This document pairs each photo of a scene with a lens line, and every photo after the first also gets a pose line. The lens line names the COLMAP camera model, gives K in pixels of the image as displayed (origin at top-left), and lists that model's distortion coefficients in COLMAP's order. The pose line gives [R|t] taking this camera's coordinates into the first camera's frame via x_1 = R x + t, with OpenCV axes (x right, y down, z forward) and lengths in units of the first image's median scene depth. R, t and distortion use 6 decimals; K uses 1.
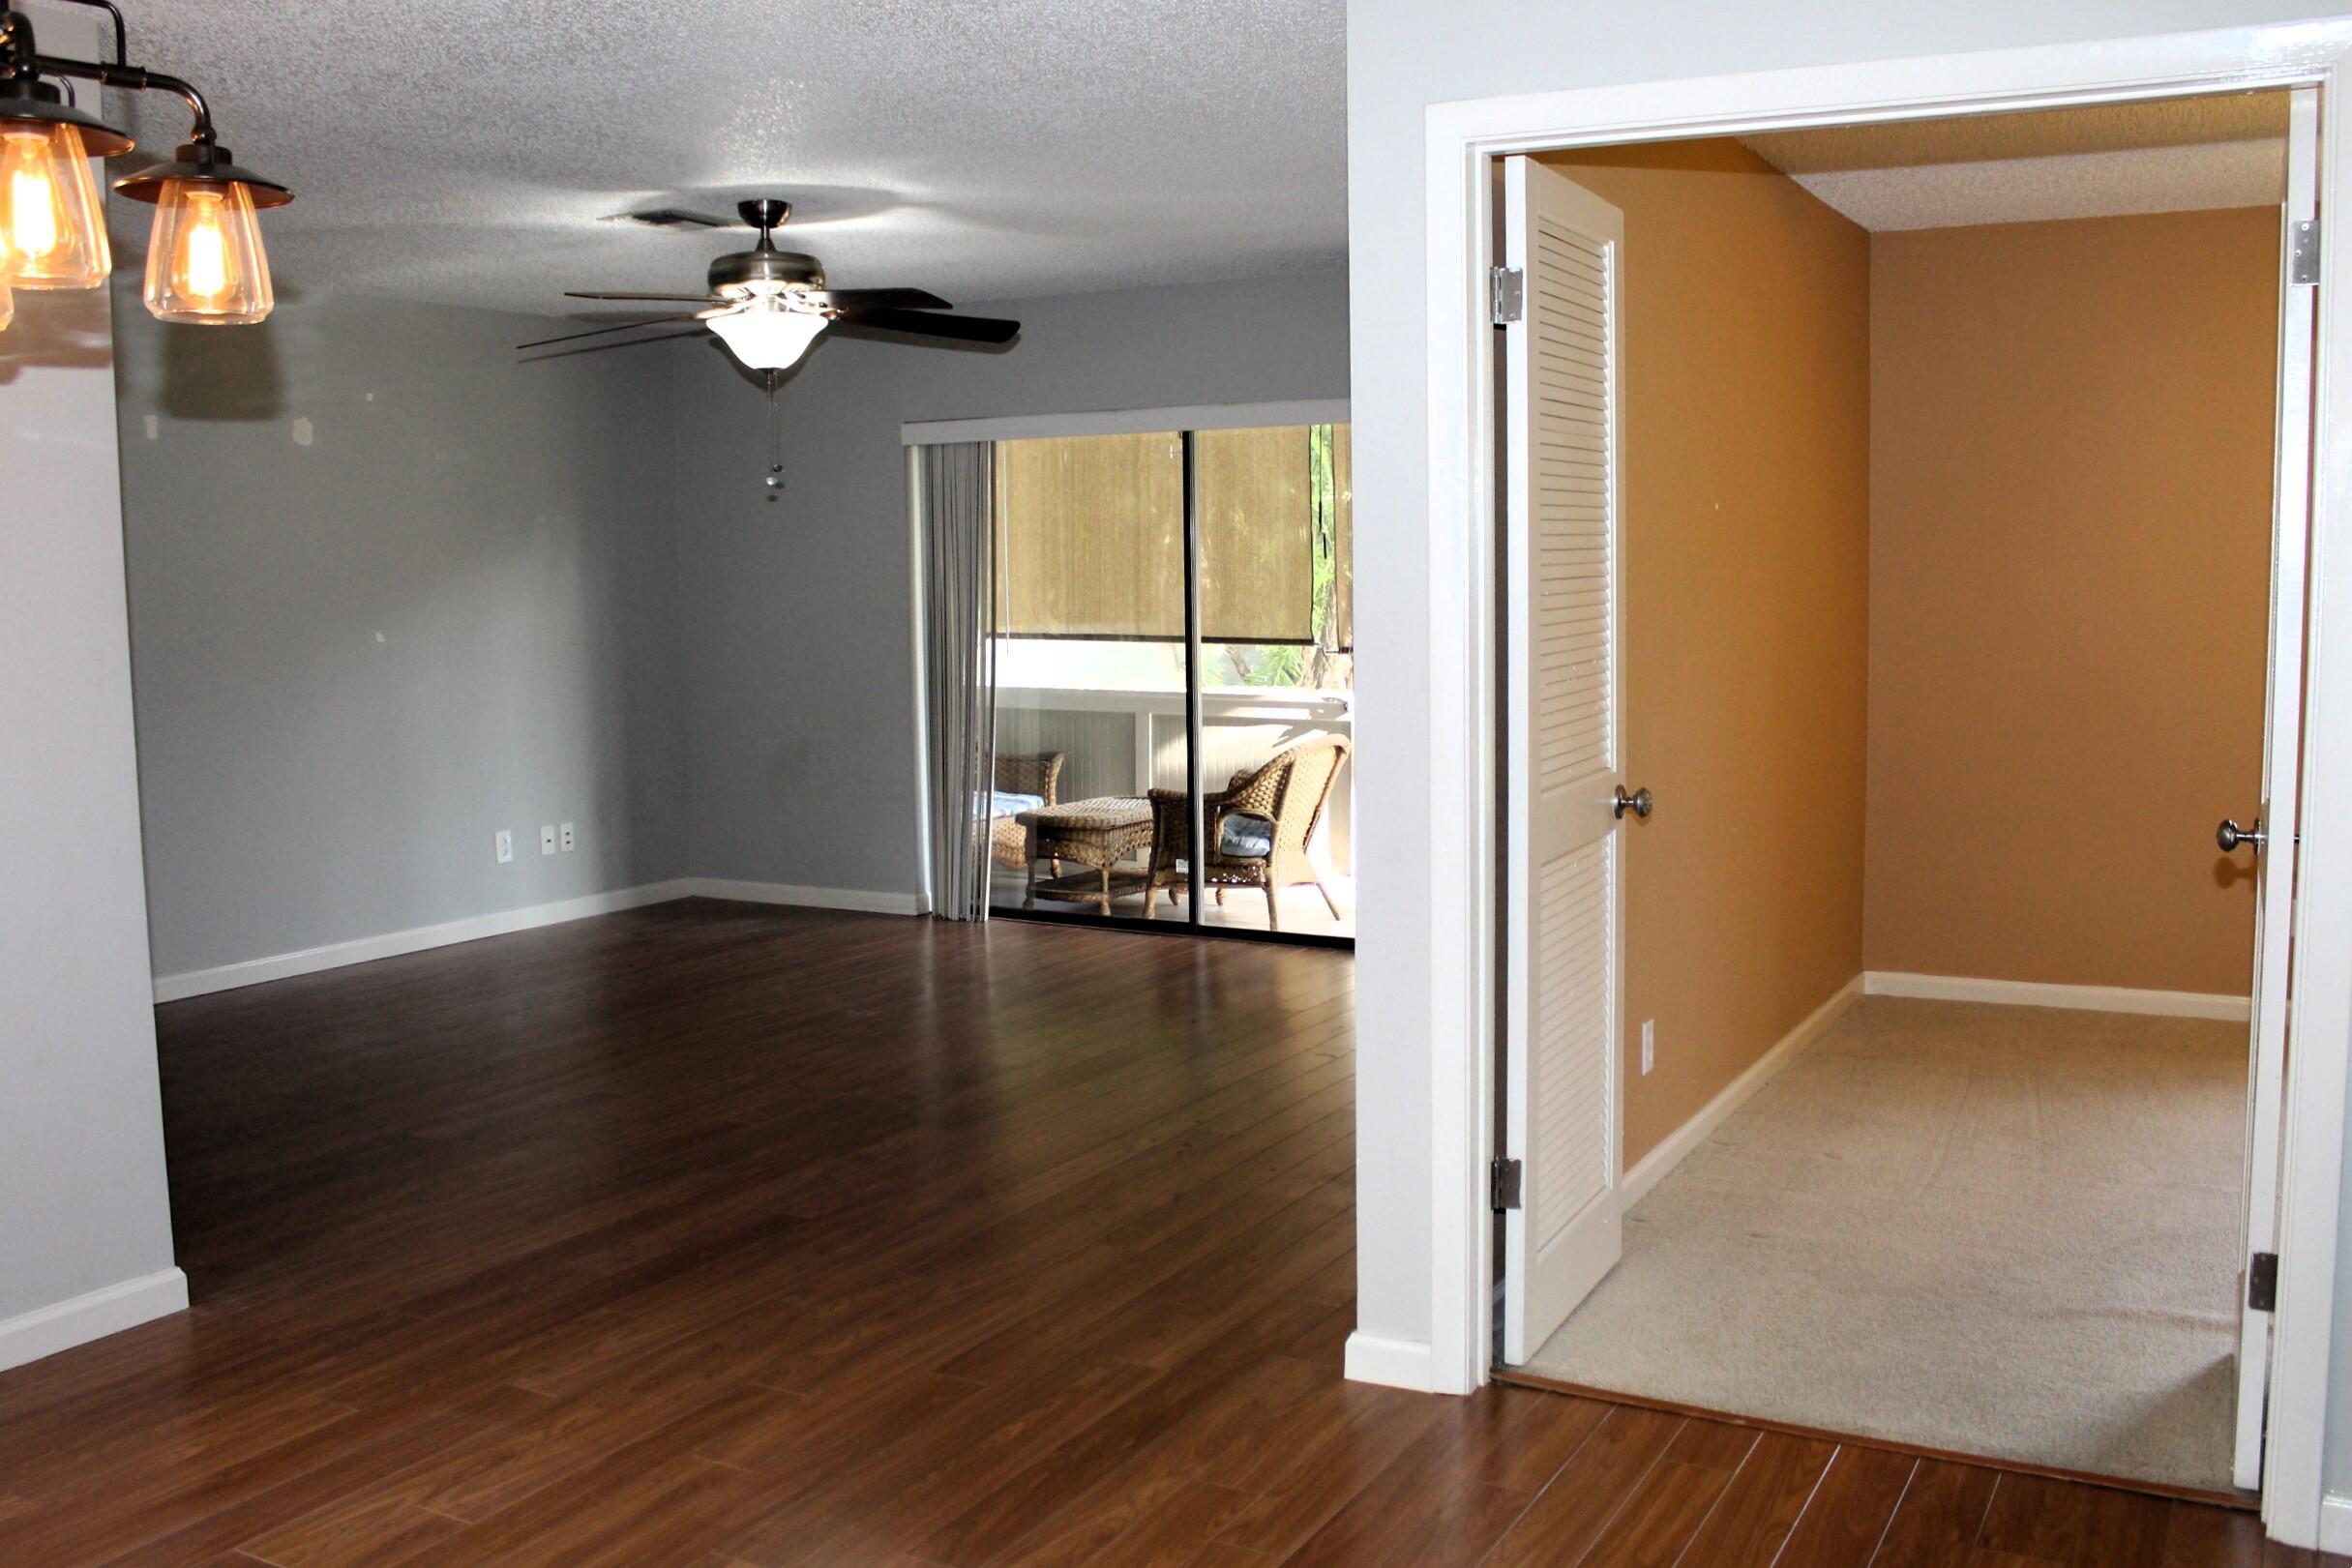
lens RADIAL K [[2206.1, 0, 1176.0], [0, 2206.1, 784.0], [0, 0, 1]] dist [-0.138506, 0.007685]
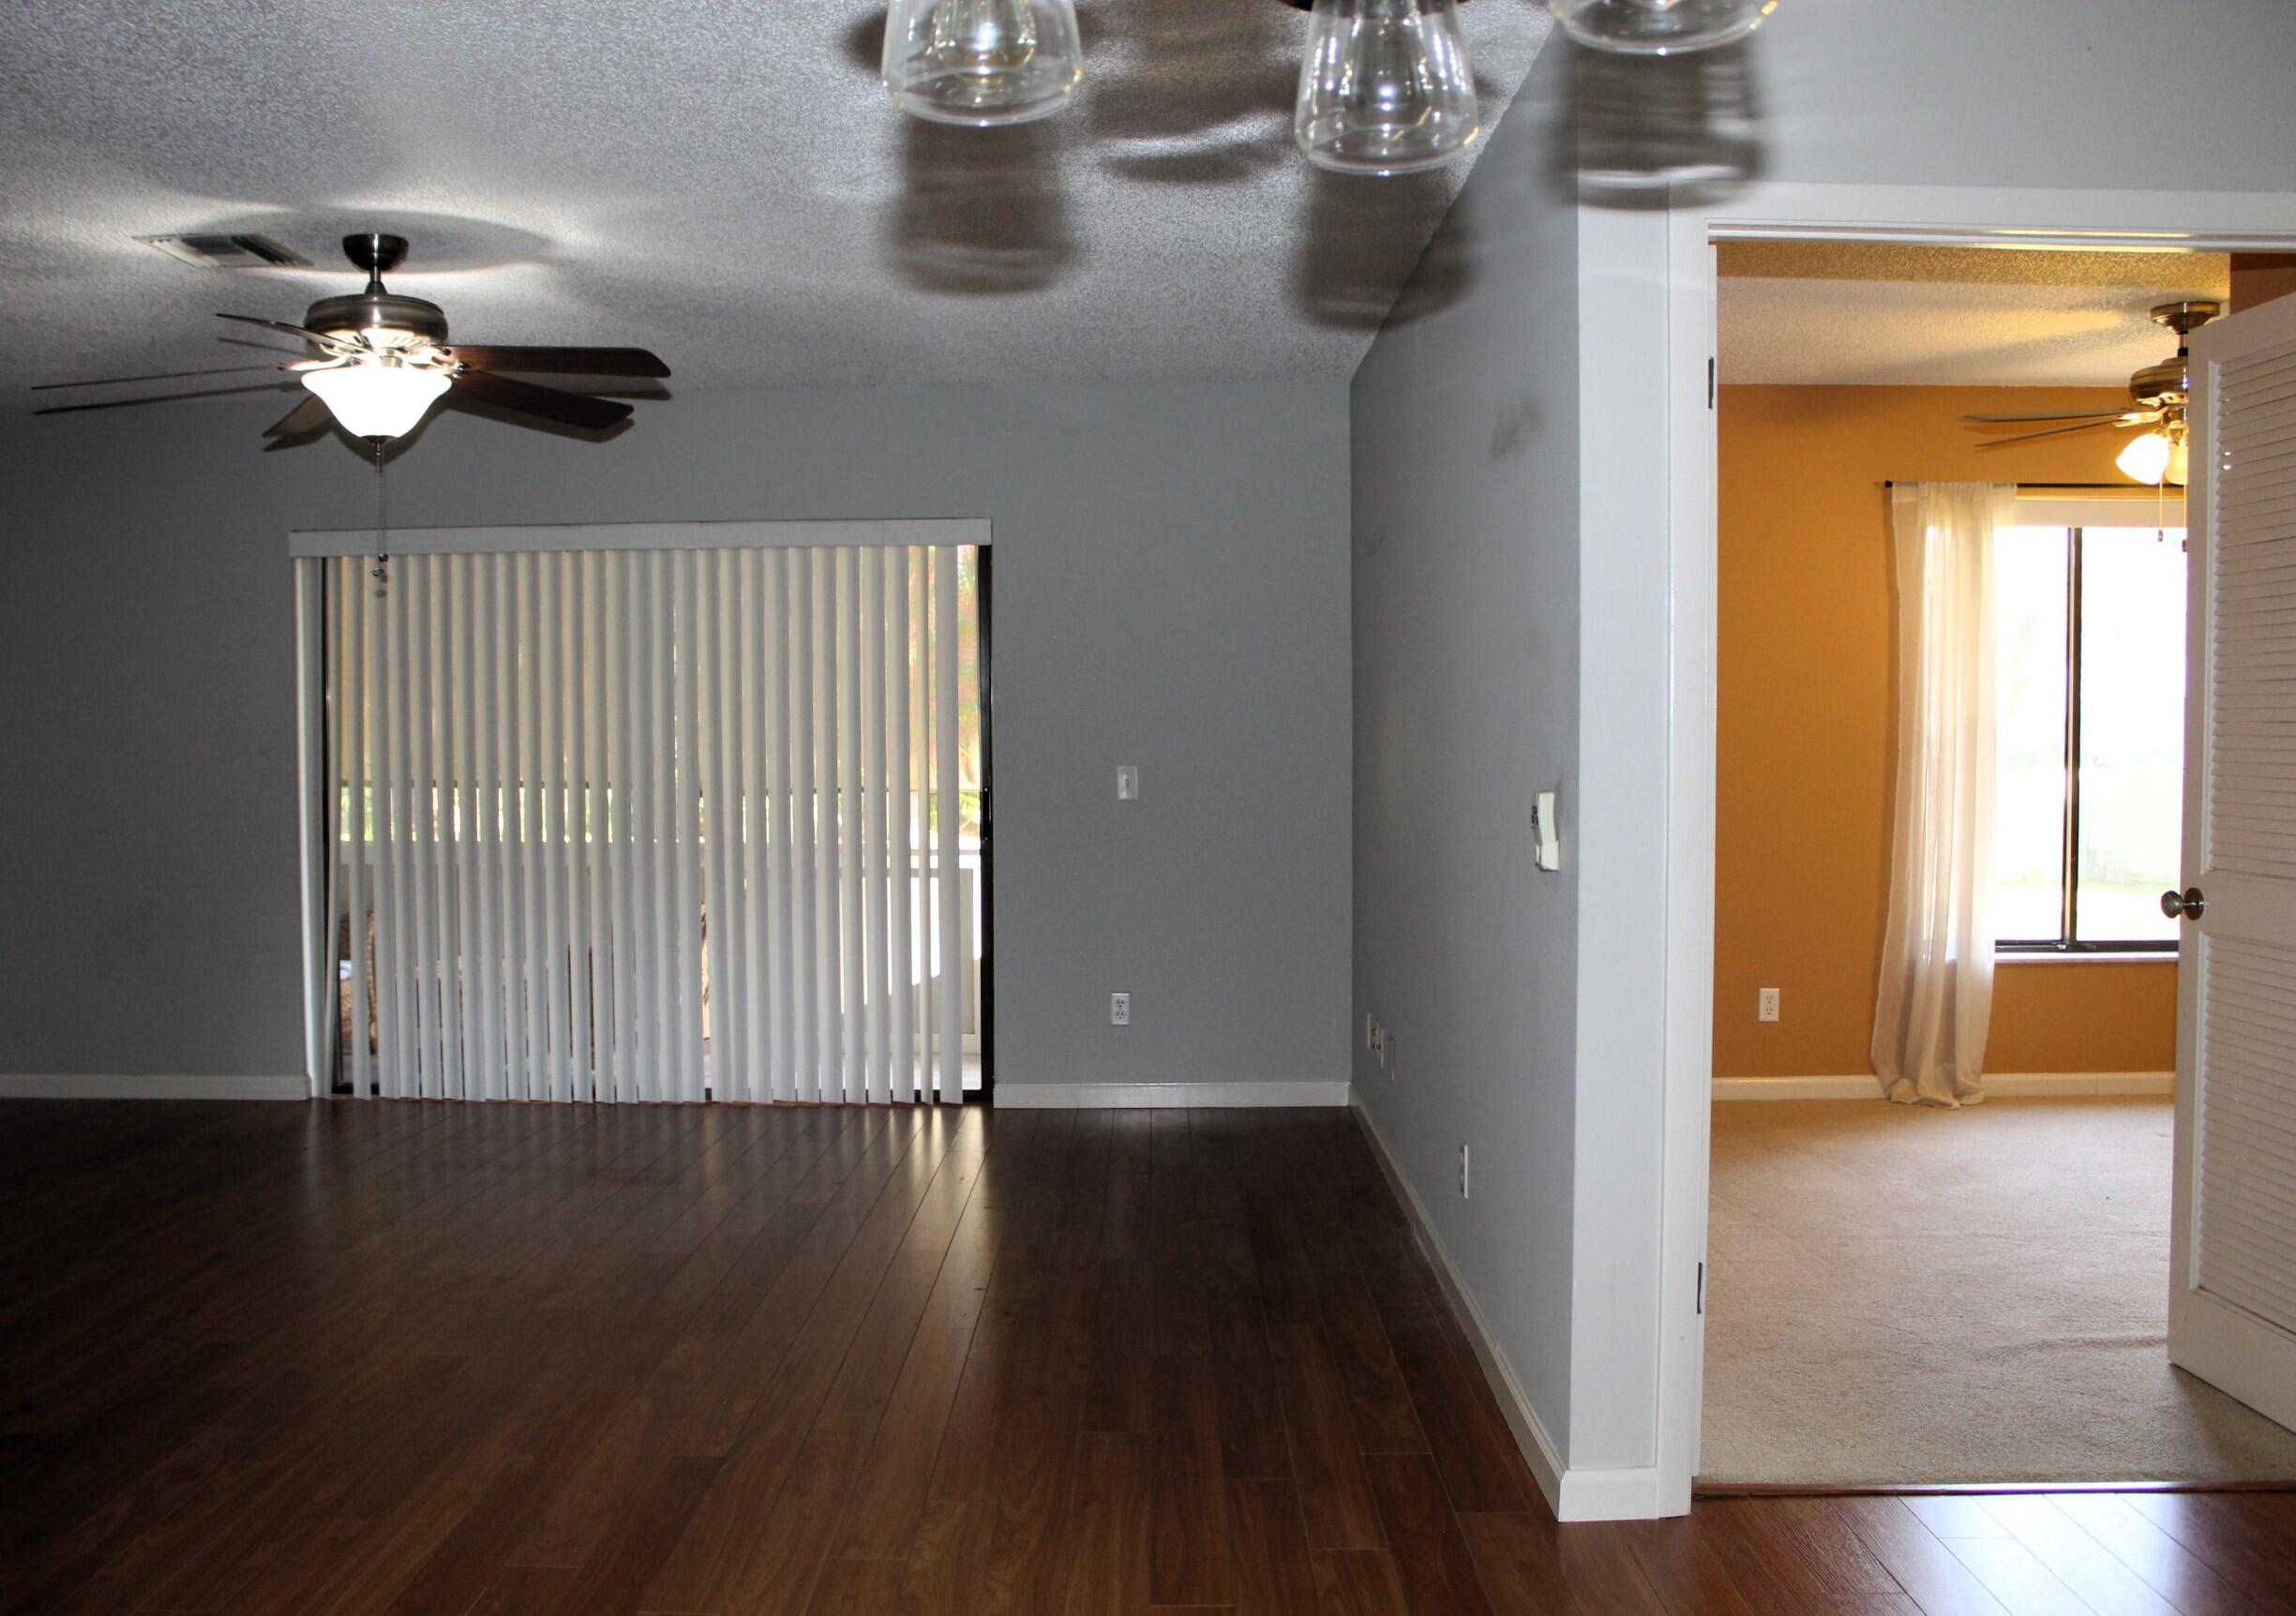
lens RADIAL K [[2135.6, 0, 1148.0], [0, 2135.6, 808.0], [0, 0, 1]] dist [-0.191148, 0.196368]
pose [[0.879161, -0.013134, 0.476345, -0.308664], [0.044549, 0.997508, -0.054718, 0.006728], [-0.474439, 0.069327, 0.877554, 0.178866]]
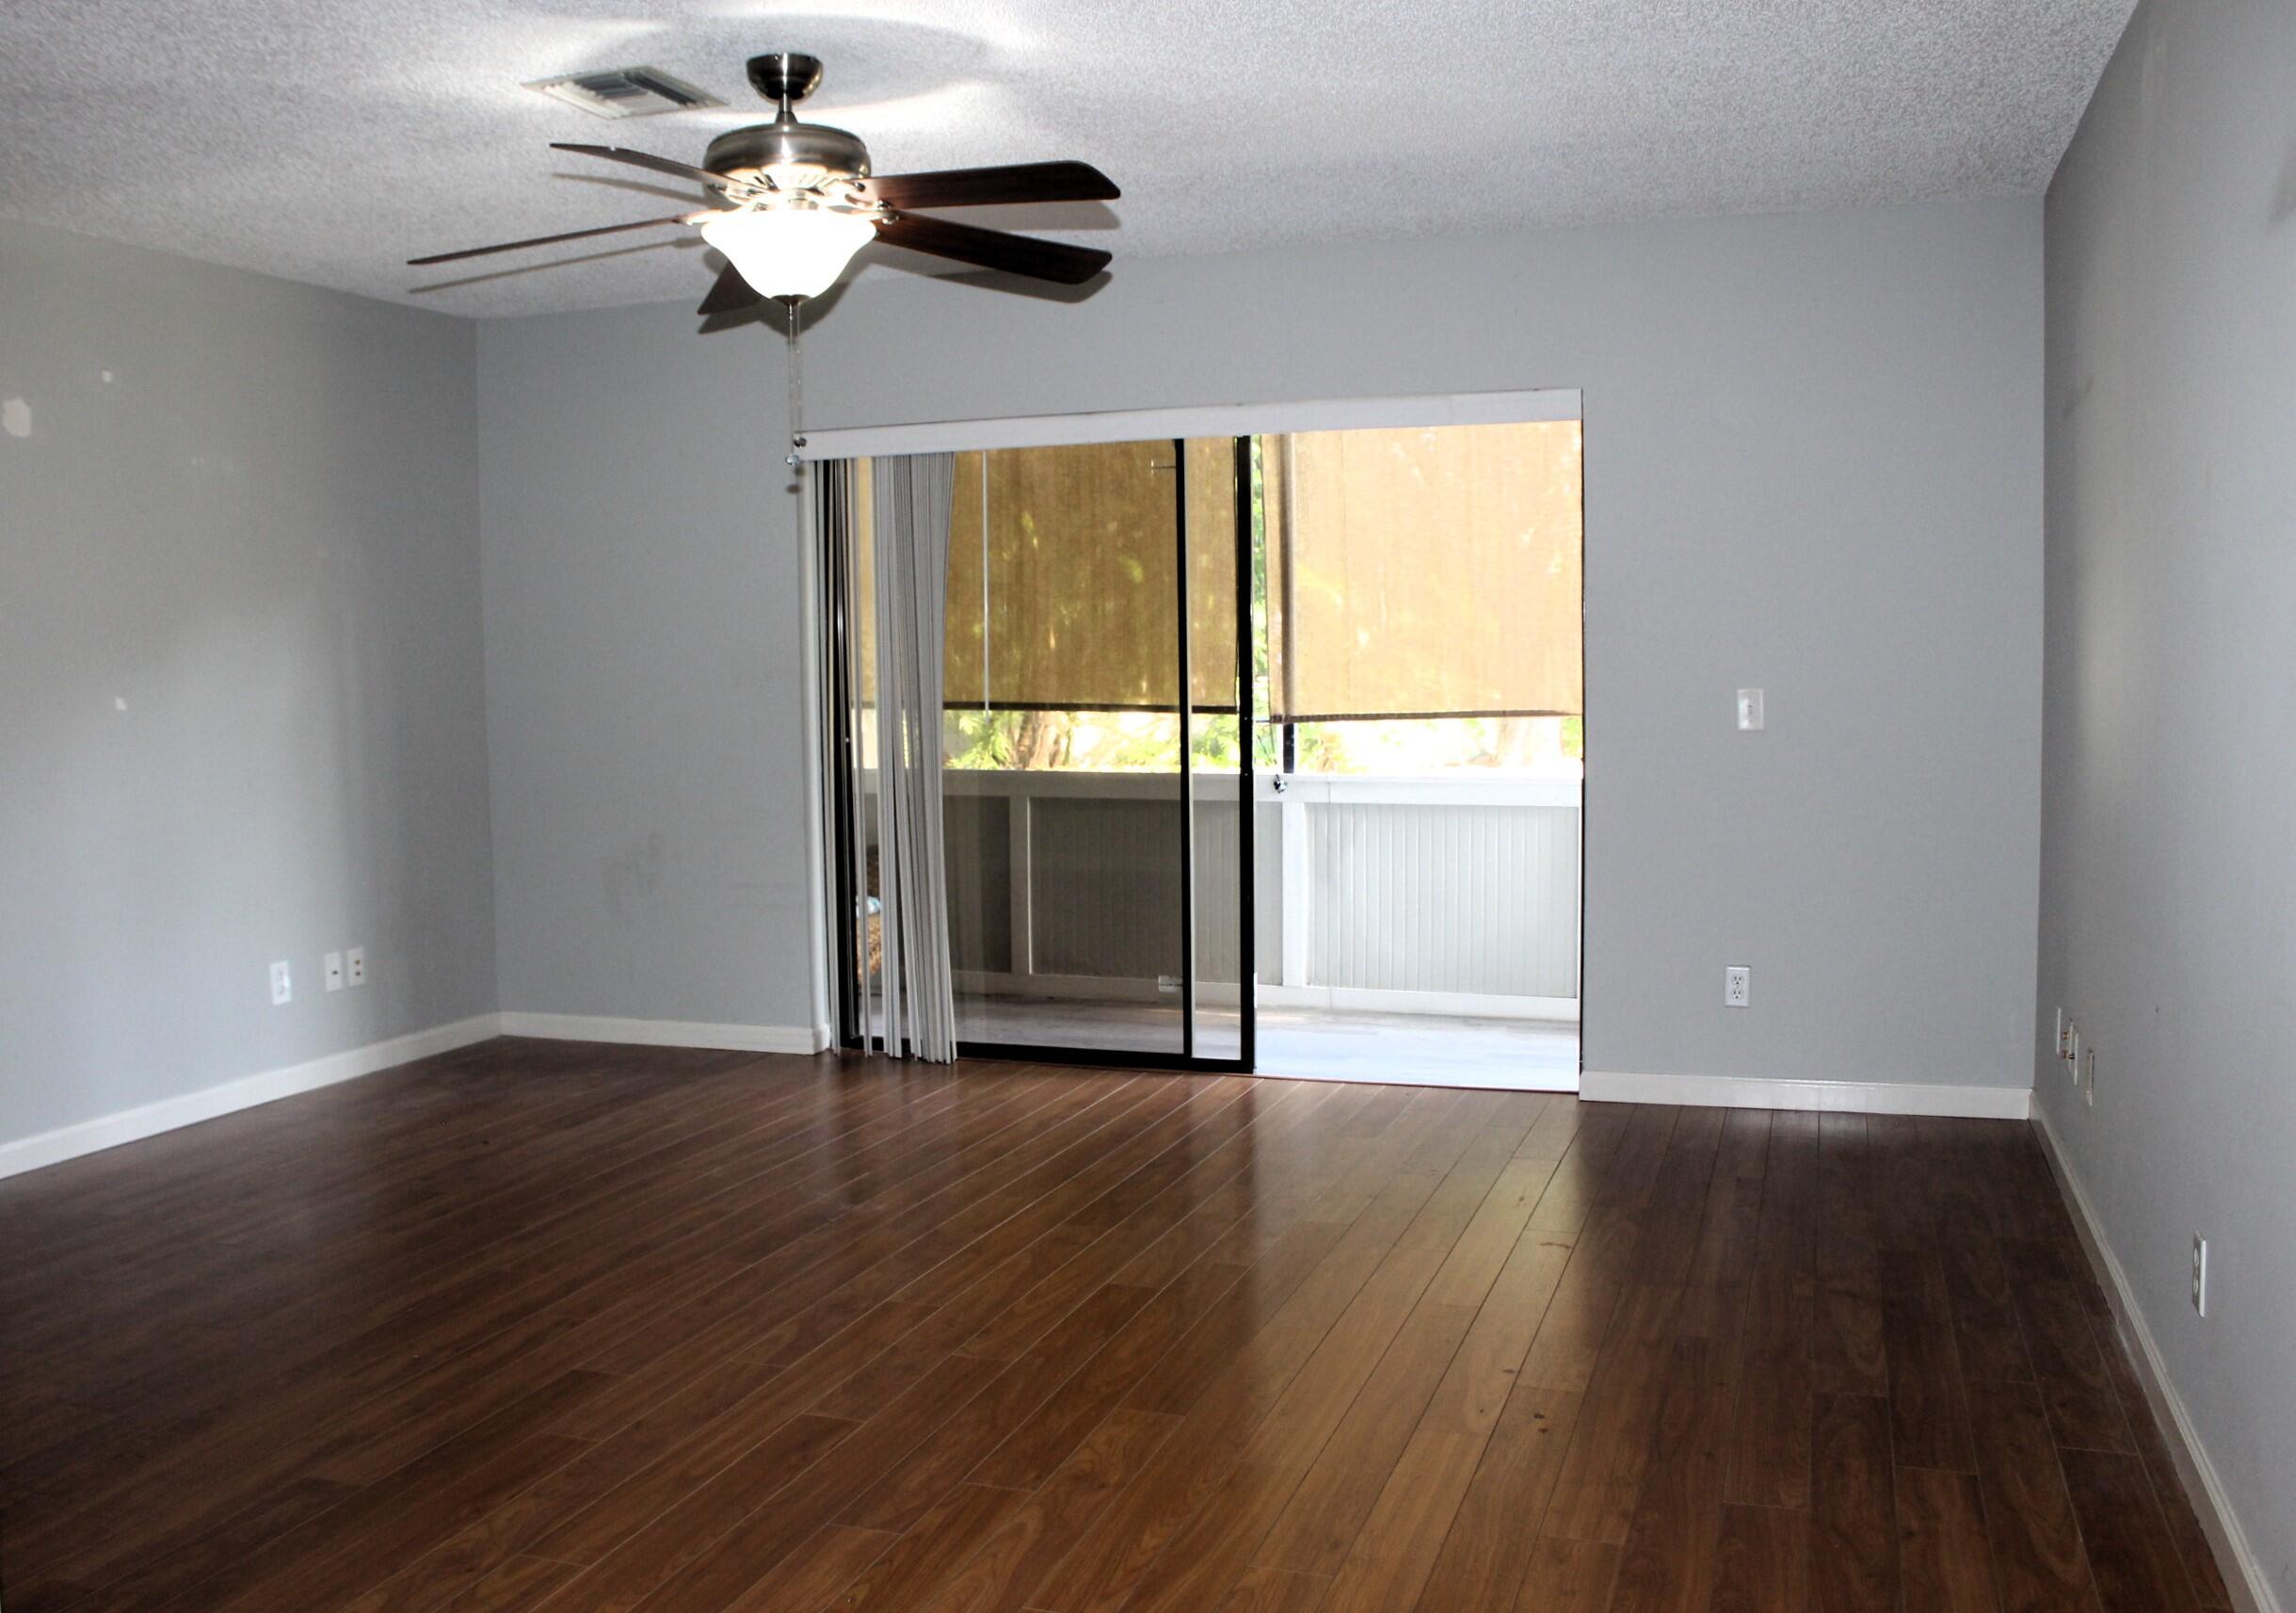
lens RADIAL K [[2130.4, 0, 1072.3], [0, 2130.4, 800.5], [0, 0, 1]] dist [-0.151471, 0.131749]
pose [[0.988221, -0.016033, 0.152193, -0.203350], [0.021266, 0.999235, -0.032822, -0.006591], [-0.151550, 0.035672, 0.987806, 0.332440]]
